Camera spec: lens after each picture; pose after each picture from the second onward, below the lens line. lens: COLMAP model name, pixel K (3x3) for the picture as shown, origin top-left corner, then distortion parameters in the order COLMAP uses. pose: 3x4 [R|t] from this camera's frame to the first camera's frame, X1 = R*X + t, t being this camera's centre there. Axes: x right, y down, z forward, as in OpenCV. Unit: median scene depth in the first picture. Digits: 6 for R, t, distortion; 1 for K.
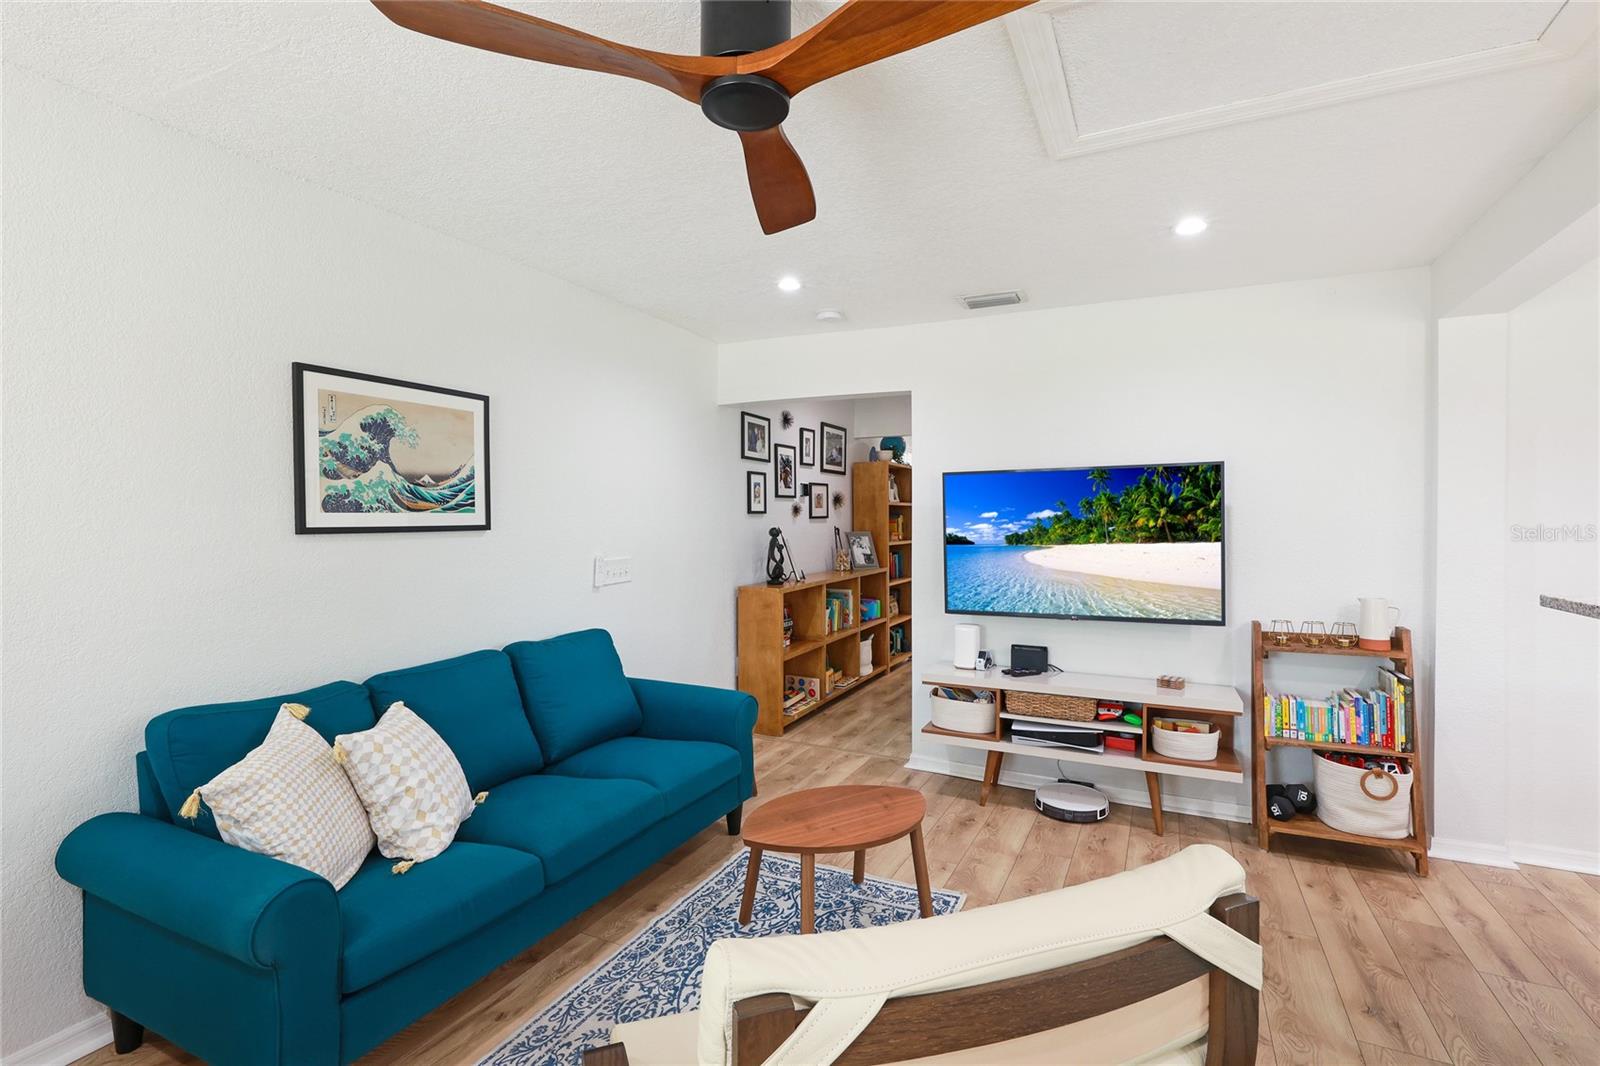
lens RADIAL K [[740.3, 0, 798.3], [0, 740.3, 533.4], [0, 0, 1]] dist [0.001263, -0.000284]
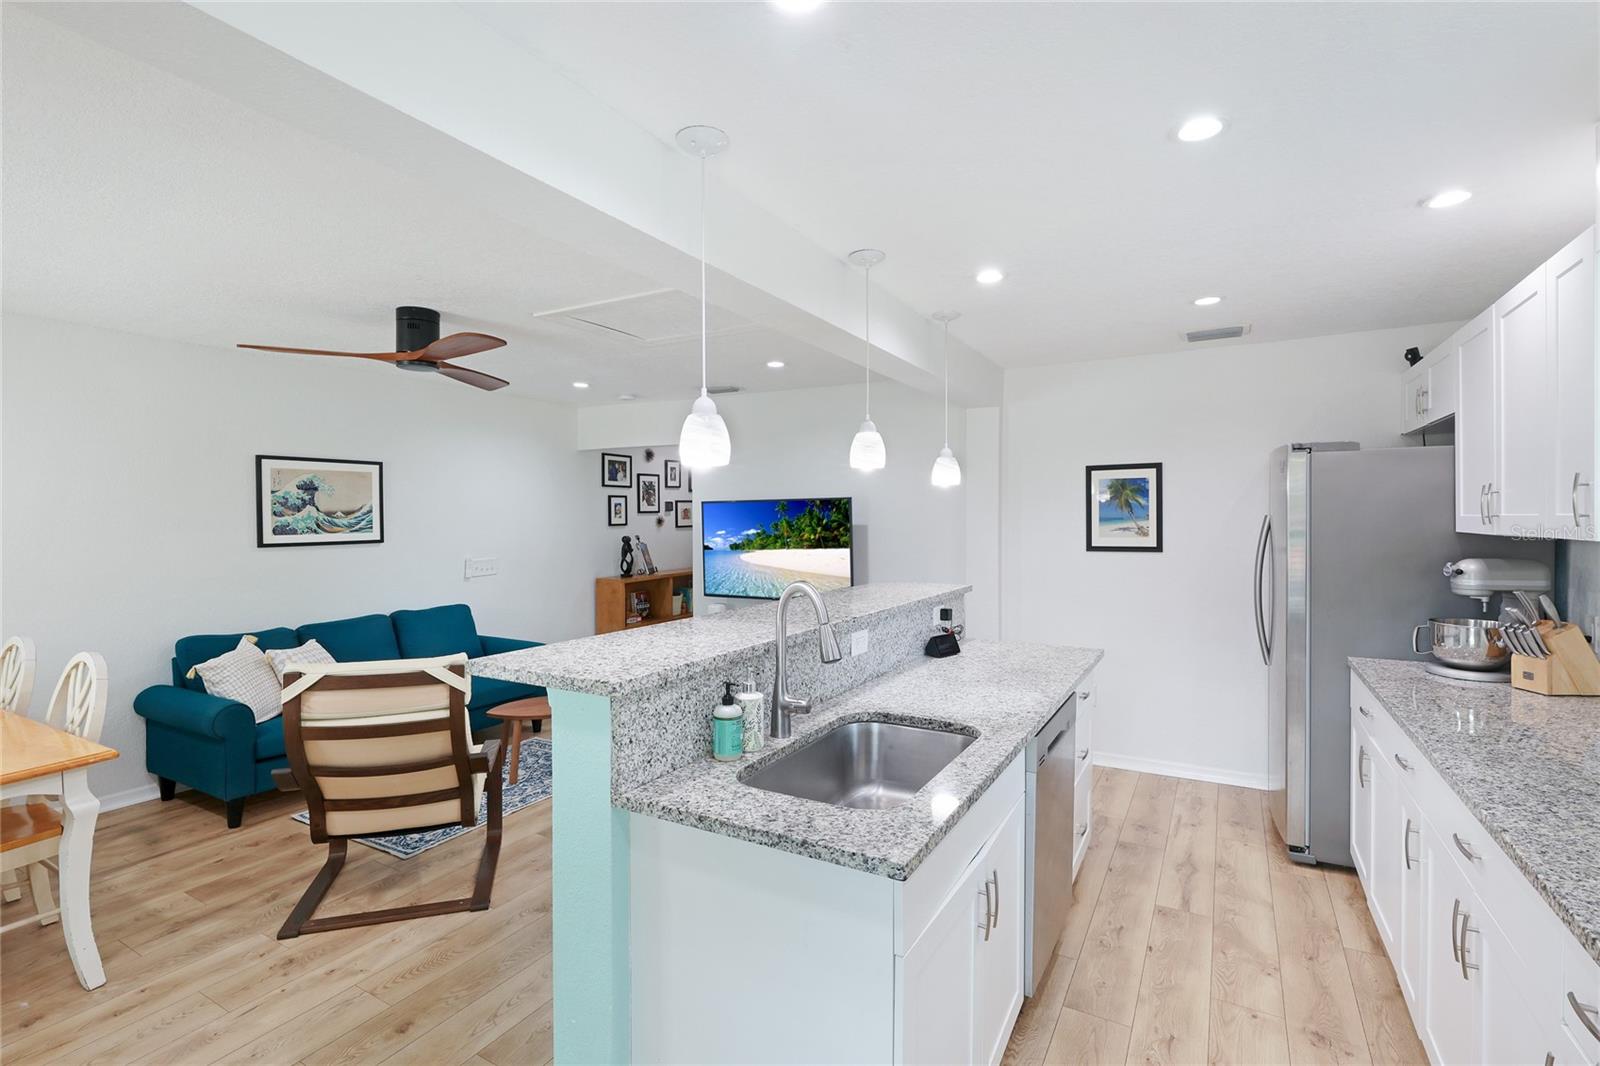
lens RADIAL K [[740.3, 0, 805.6], [0, 740.3, 525.5], [0, 0, 1]] dist [0.001263, -0.000284]
pose [[0.998864, -0.000876, -0.047653, 0.608055], [0.000689, 0.999992, -0.003935, -0.036037], [0.047657, 0.003898, 0.998856, -0.612330]]
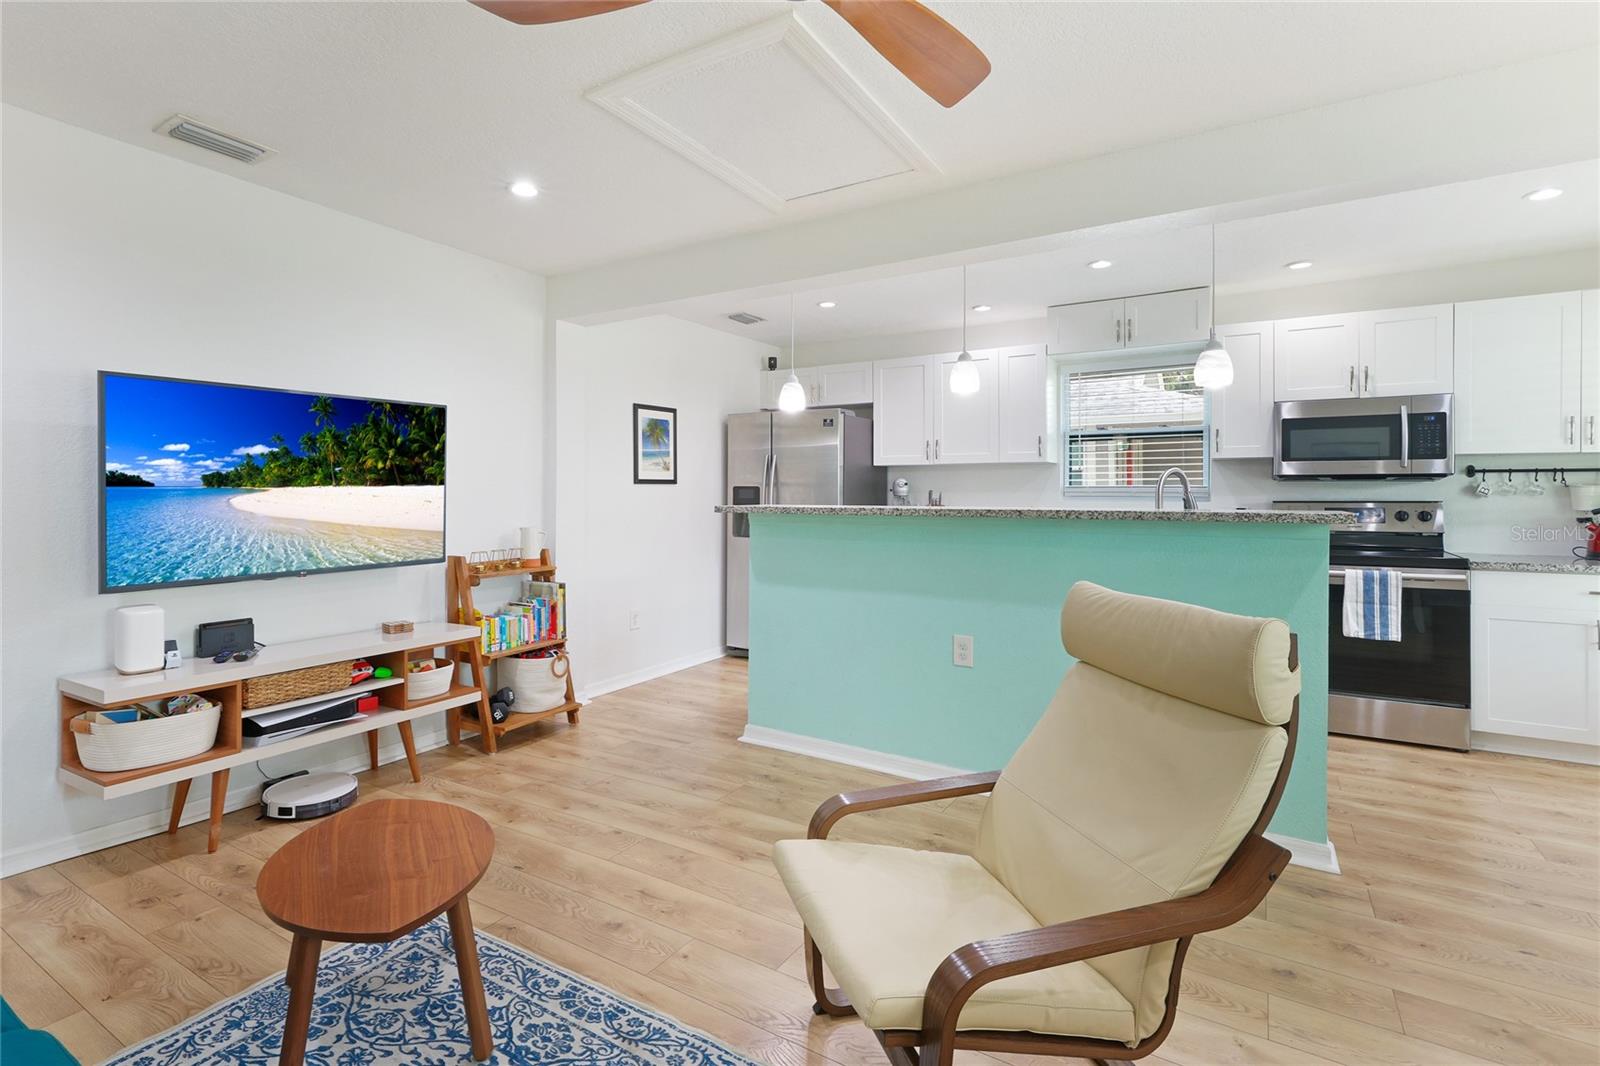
lens RADIAL K [[769.7, 0, 770.4], [0, 769.7, 494.2], [0, 0, 1]] dist [0.011671, -0.001690]
pose [[0.100911, -0.002522, 0.994892, -0.516878], [0.013973, 0.999902, 0.001117, 0.034709], [-0.994797, 0.013789, 0.100936, 0.453956]]
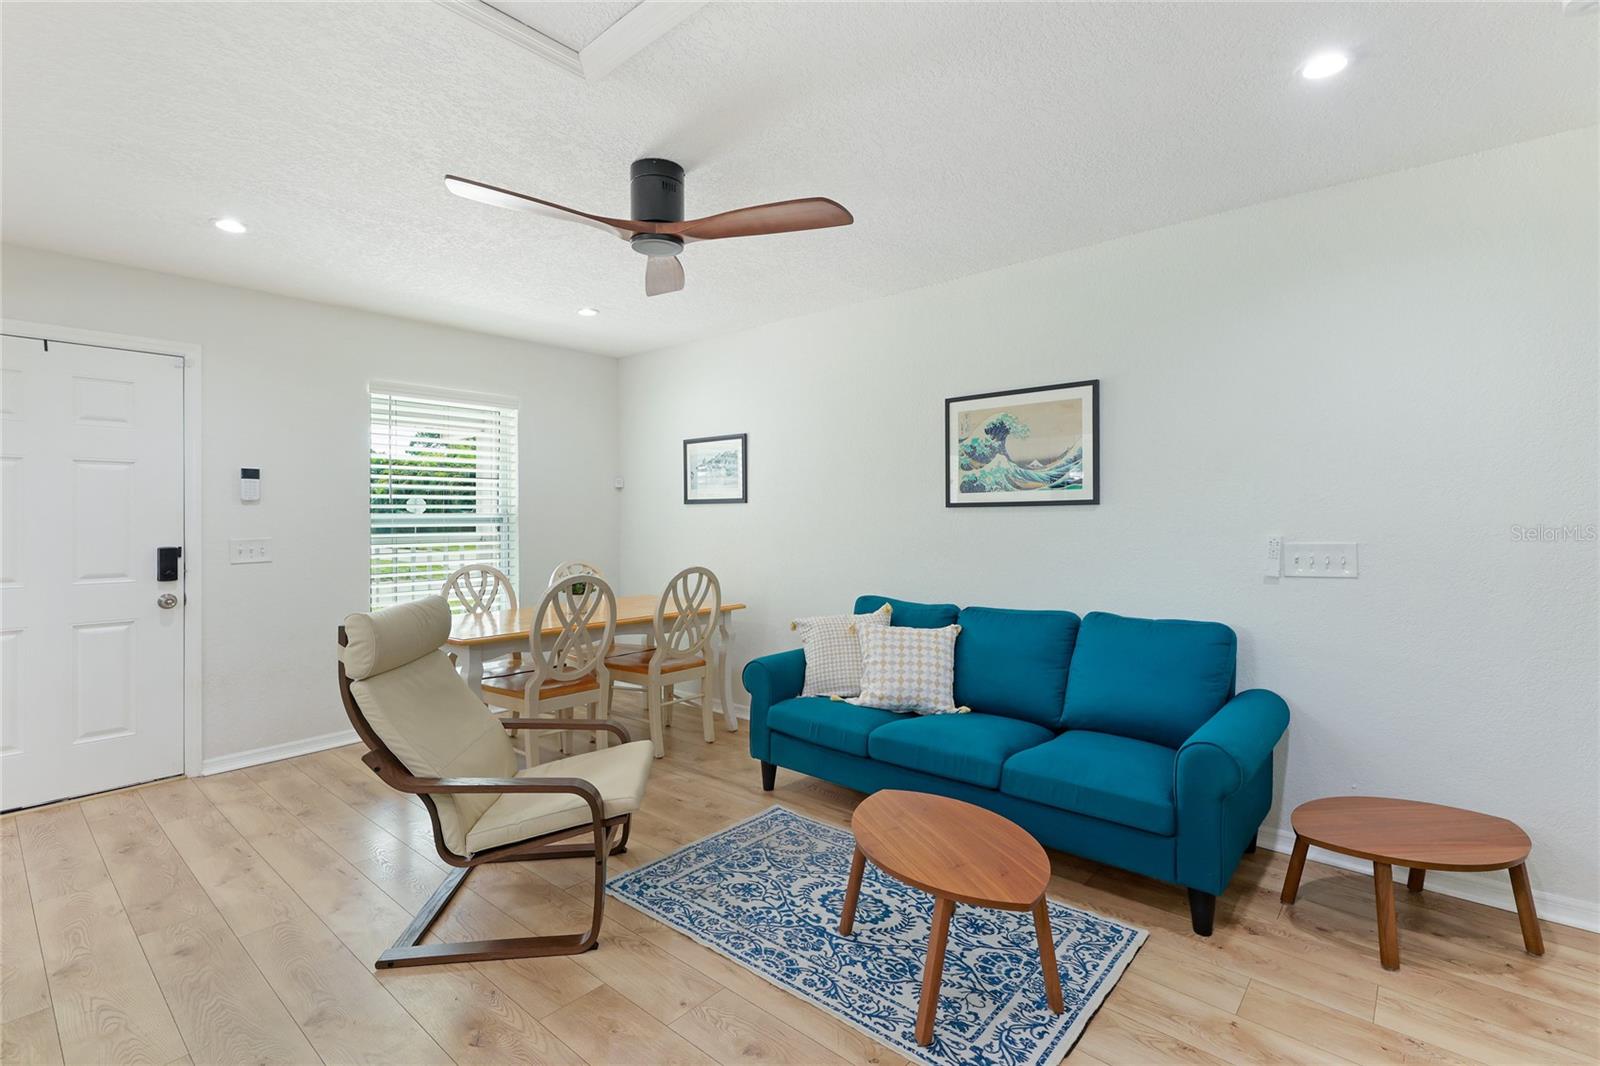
lens RADIAL K [[740.3, 0, 794.7], [0, 740.3, 516.9], [0, 0, 1]] dist [0.001263, -0.000284]
pose [[-0.253075, 0.002303, -0.967444, 0.734106], [-0.011295, 0.999922, 0.005335, 0.013074], [0.967381, 0.012277, -0.253029, 0.850250]]
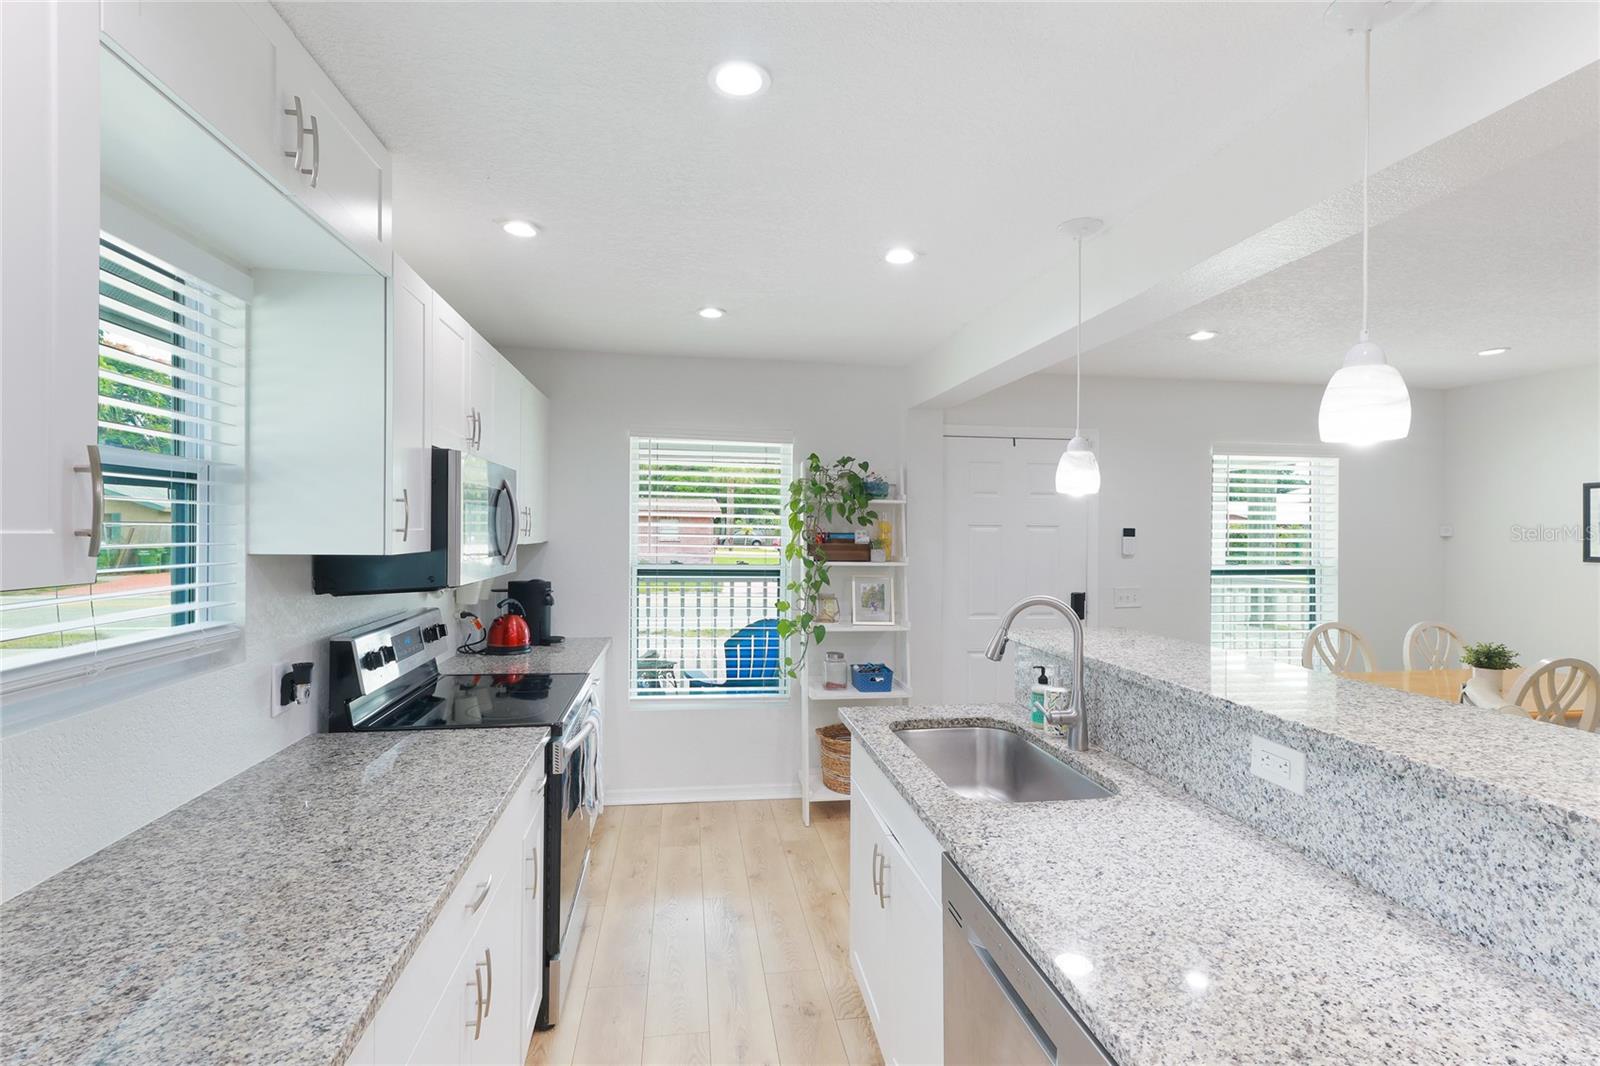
lens RADIAL K [[740.3, 0, 790.4], [0, 740.3, 527.7], [0, 0, 1]] dist [0.001263, -0.000284]
pose [[-0.815236, -0.007079, -0.579086, 1.170679], [-0.016660, 0.999798, 0.011231, -0.058699], [0.578889, 0.018804, -0.815189, 0.451168]]
